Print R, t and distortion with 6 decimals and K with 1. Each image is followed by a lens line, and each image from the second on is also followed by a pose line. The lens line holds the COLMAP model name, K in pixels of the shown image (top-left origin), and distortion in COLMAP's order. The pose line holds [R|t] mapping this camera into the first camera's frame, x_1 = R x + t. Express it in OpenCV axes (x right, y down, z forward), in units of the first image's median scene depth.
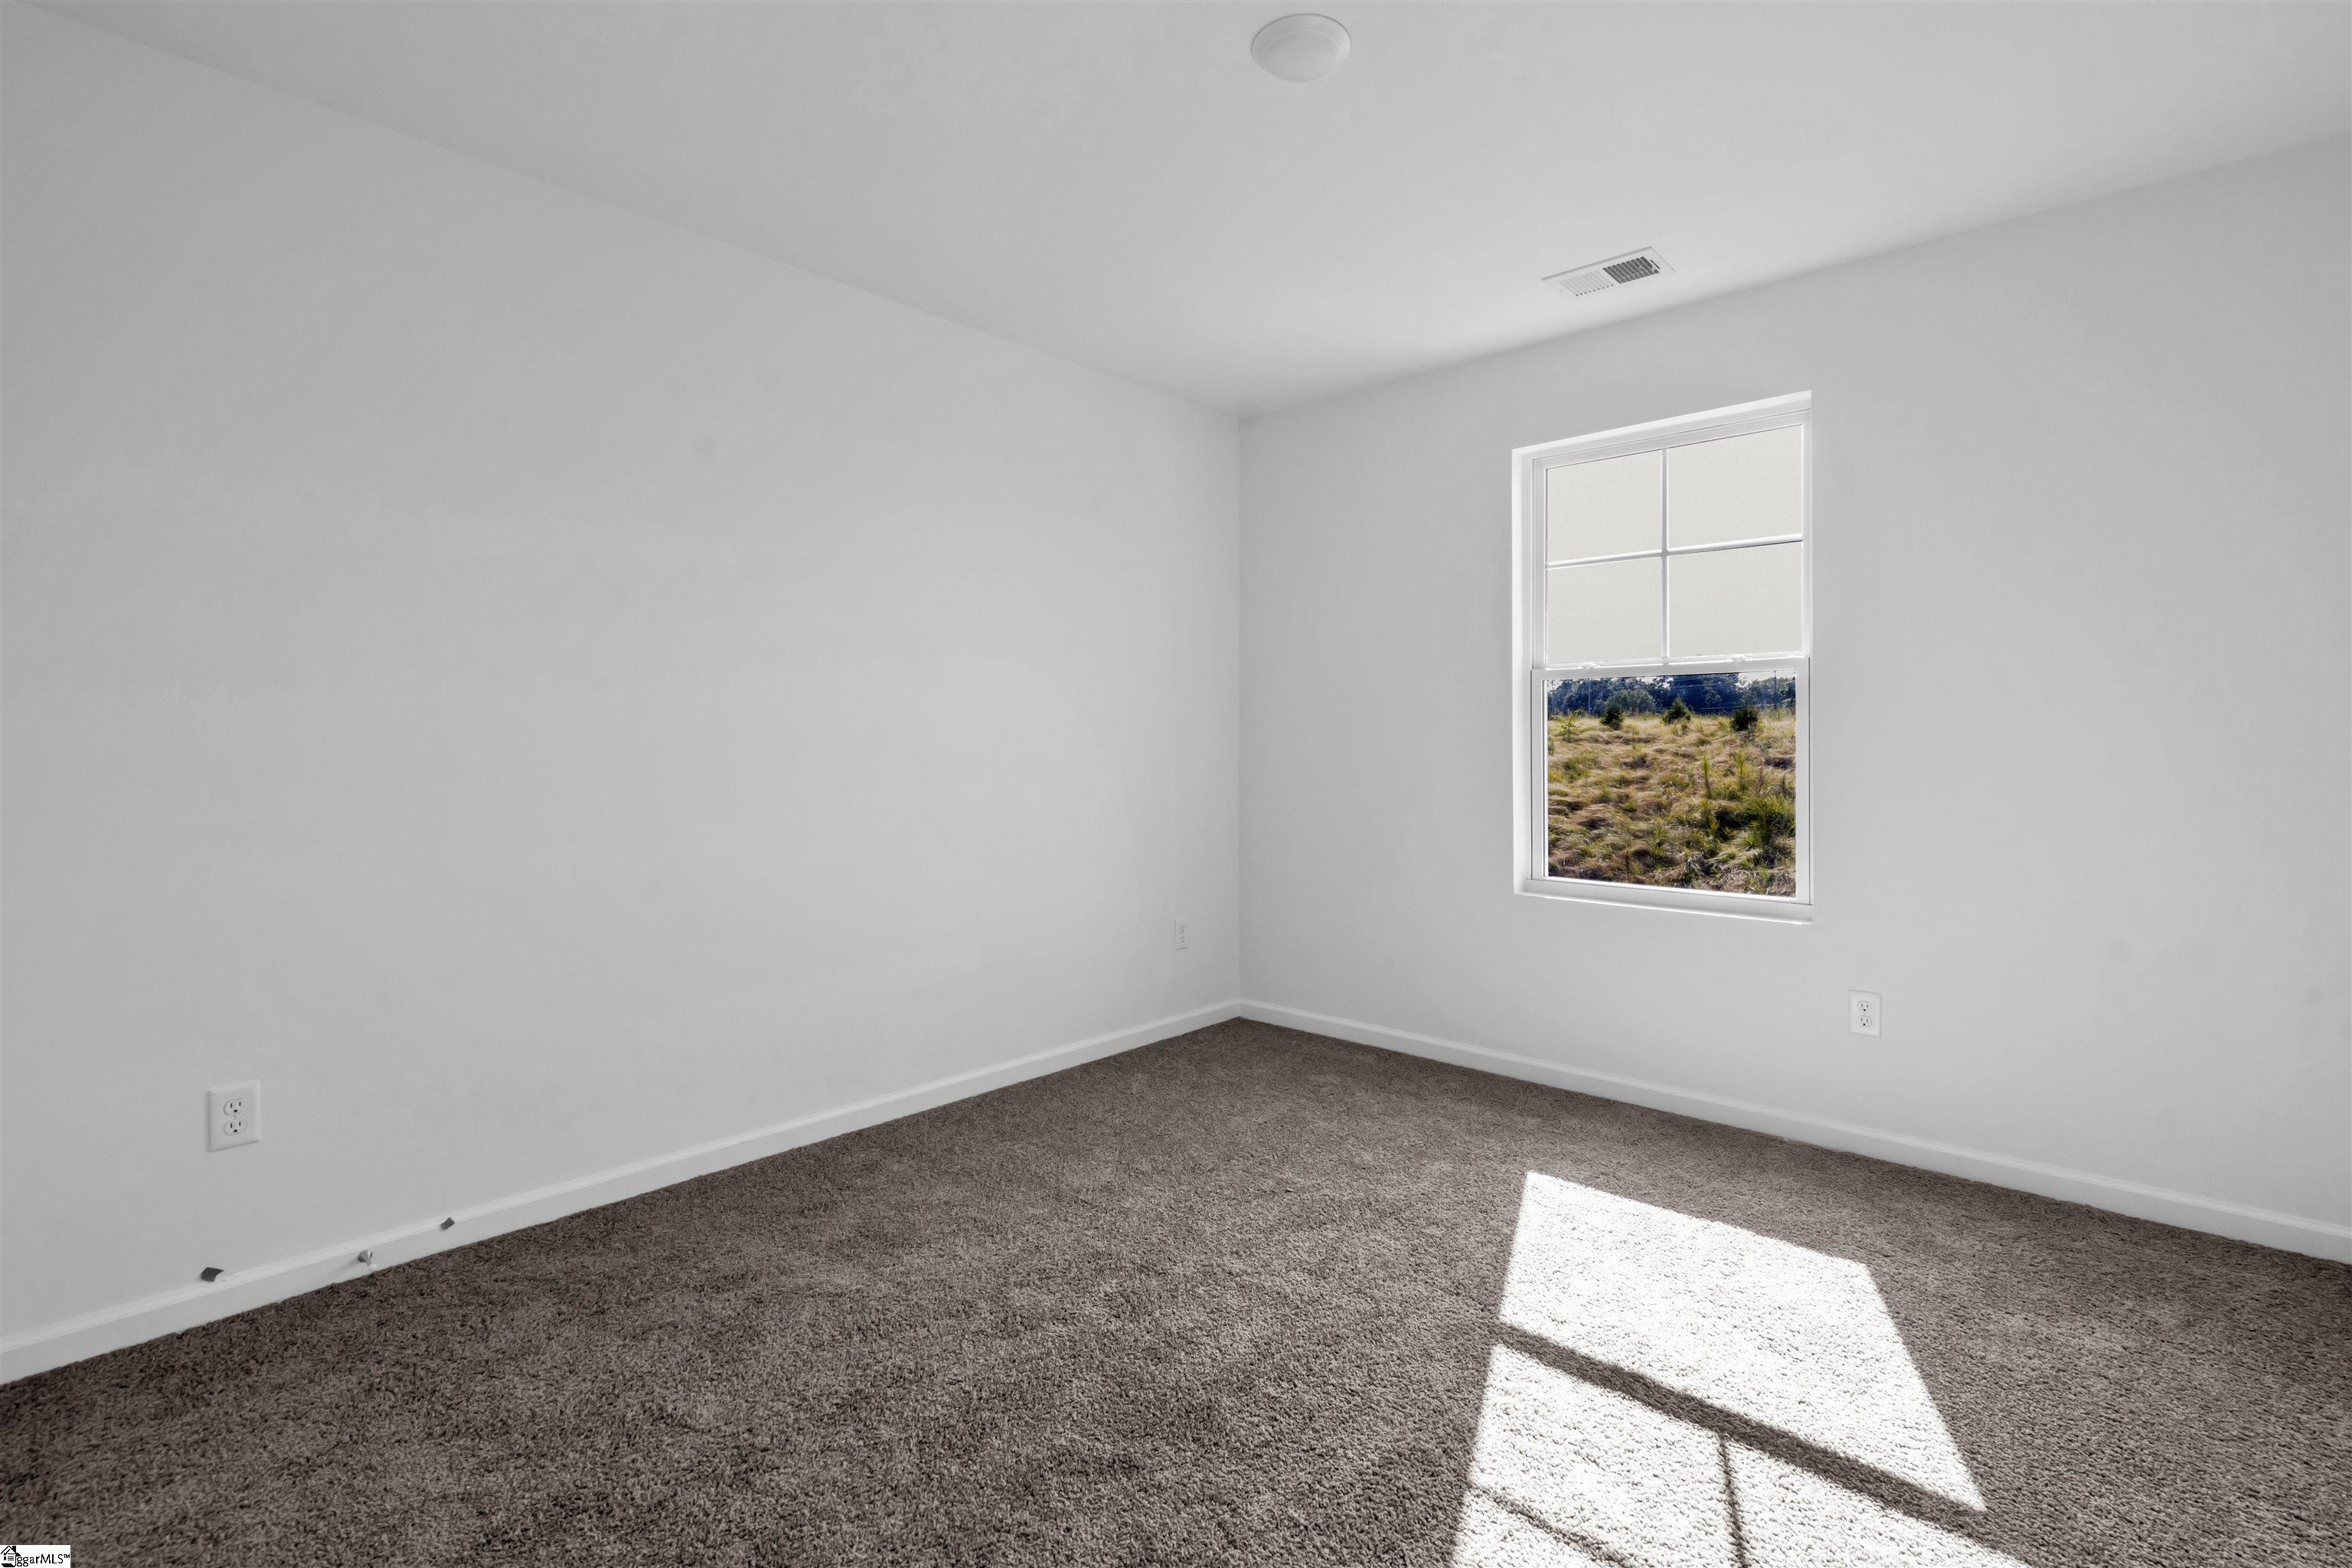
lens RADIAL K [[1099.6, 0, 1178.0], [0, 1099.6, 752.9], [0, 0, 1]] dist [0.000908, 0.000063]
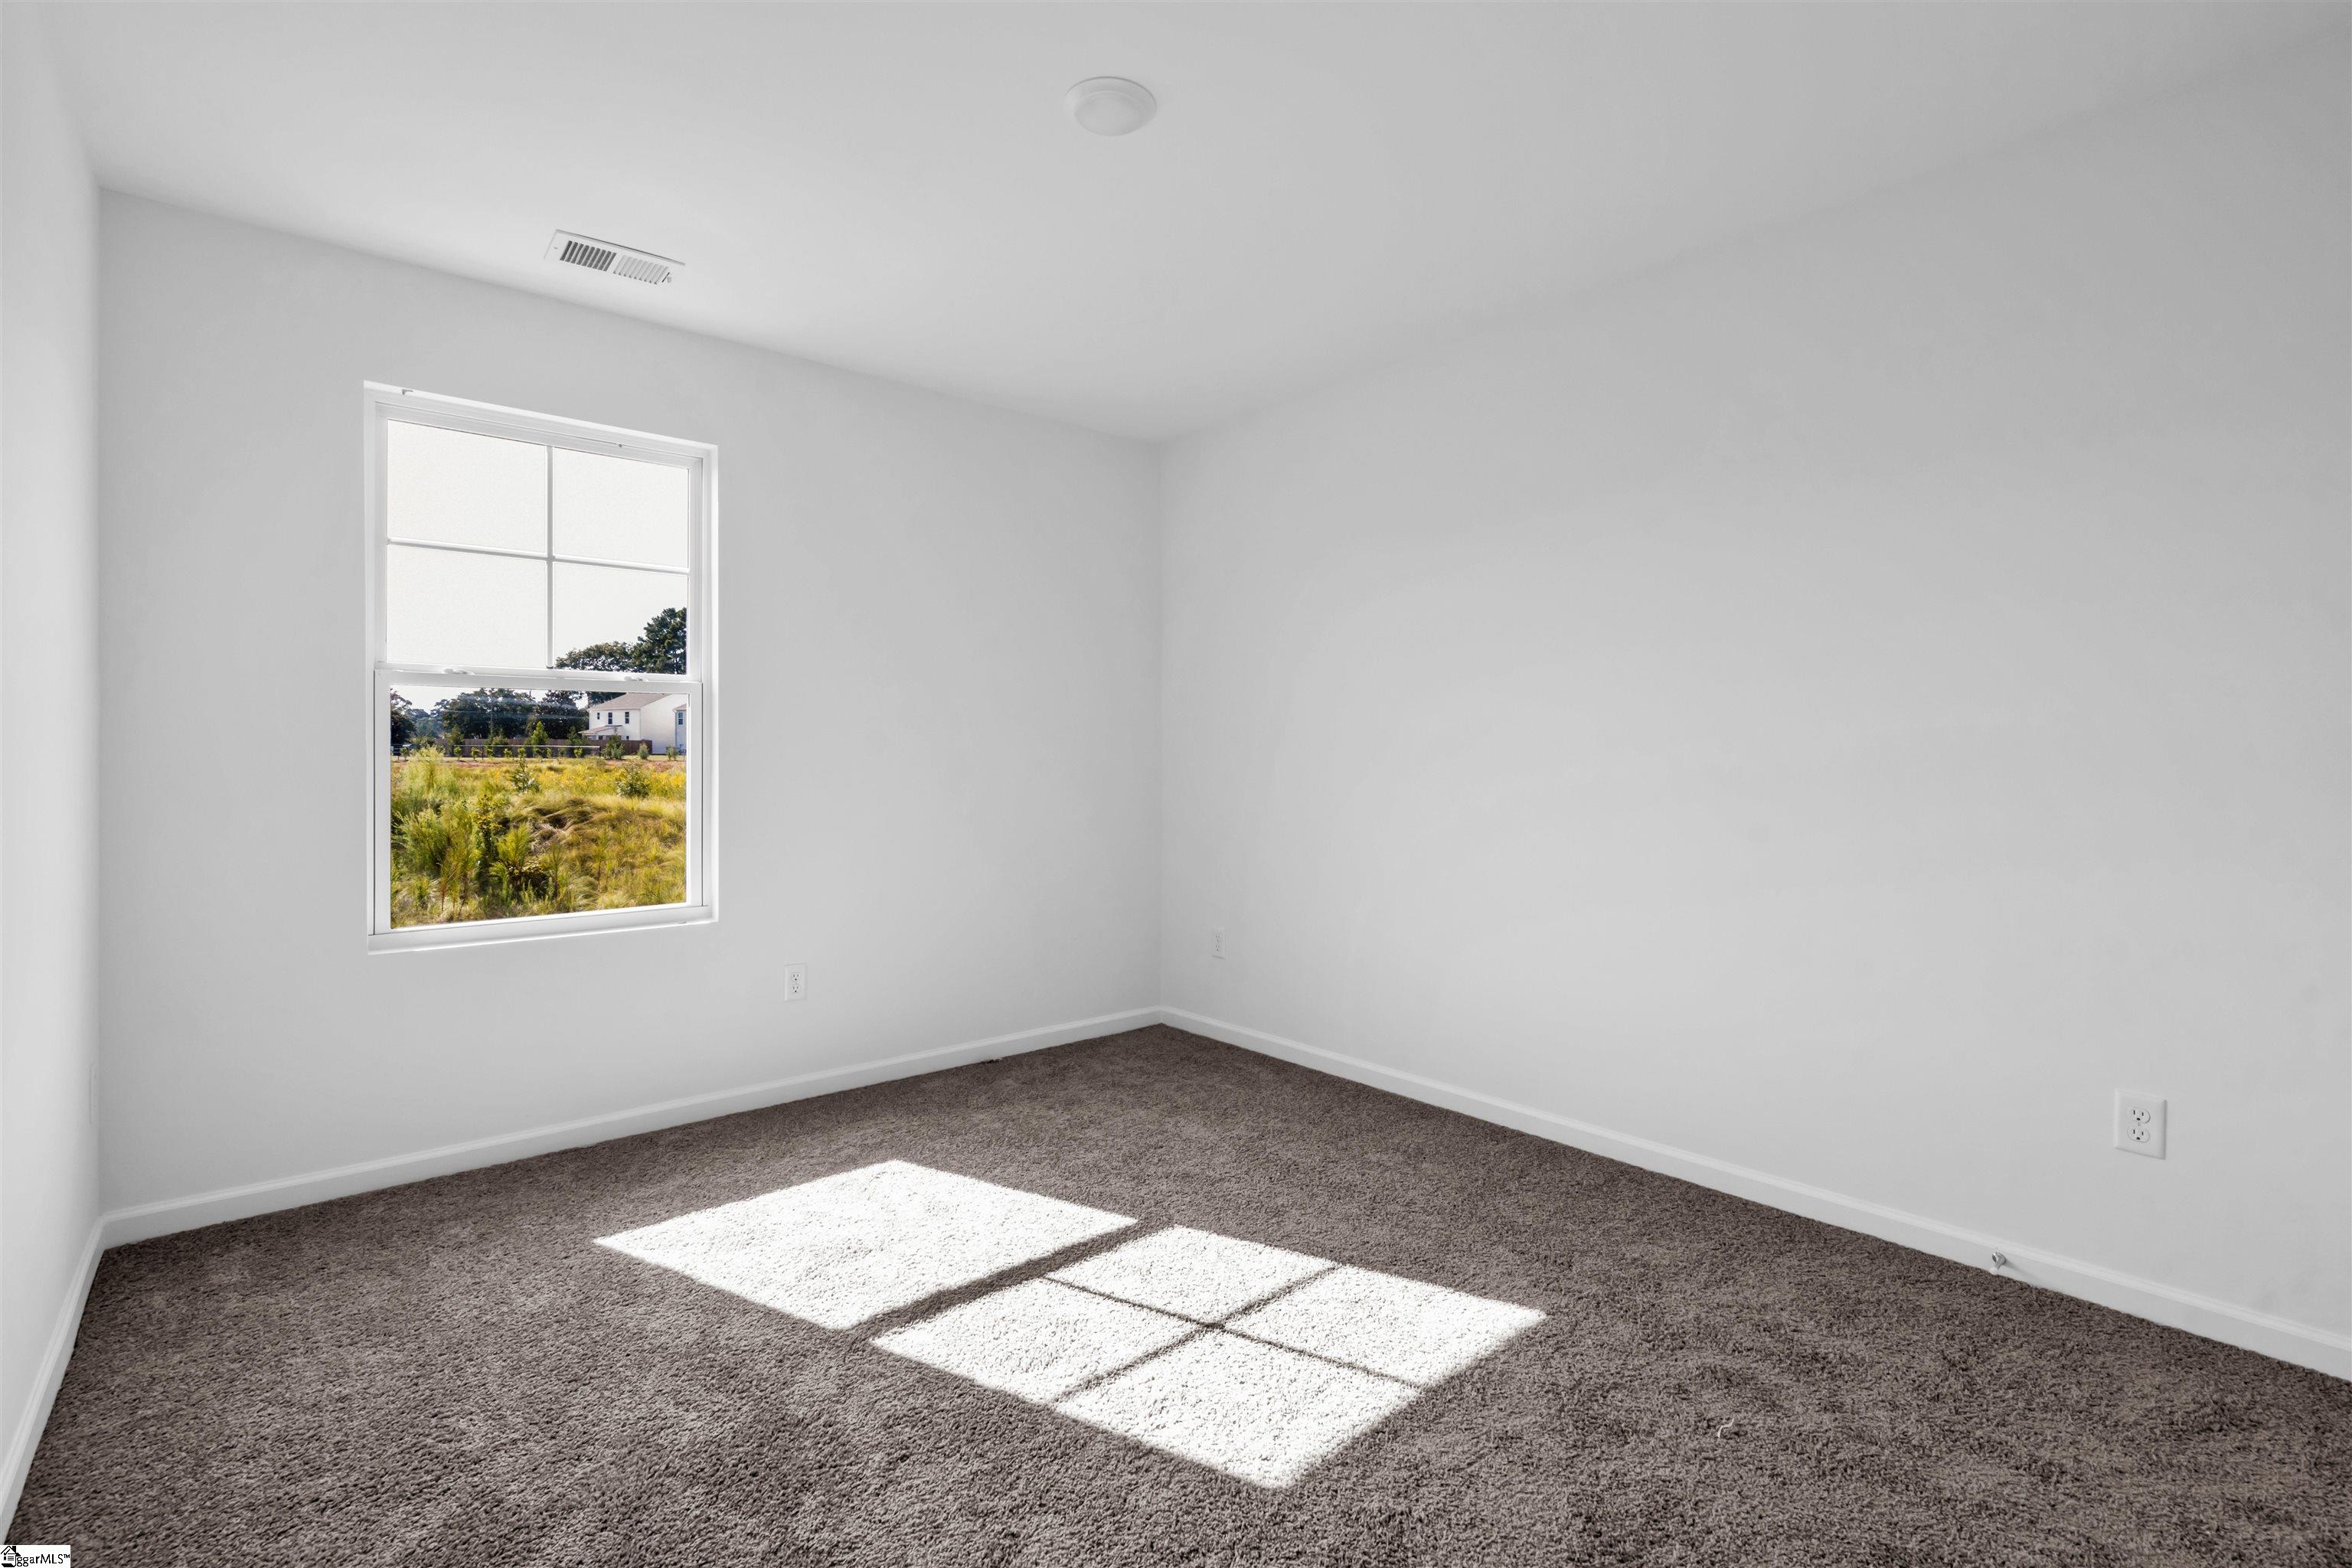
lens RADIAL K [[1058.7, 0, 1176.0], [0, 1058.7, 784.0], [0, 0, 1]] dist [-0.004118, 0.000267]
pose [[0.081377, -0.018781, 0.996506, -0.451557], [0.004524, 0.999819, 0.018474, -0.003498], [-0.996673, 0.003004, 0.081447, 0.429475]]
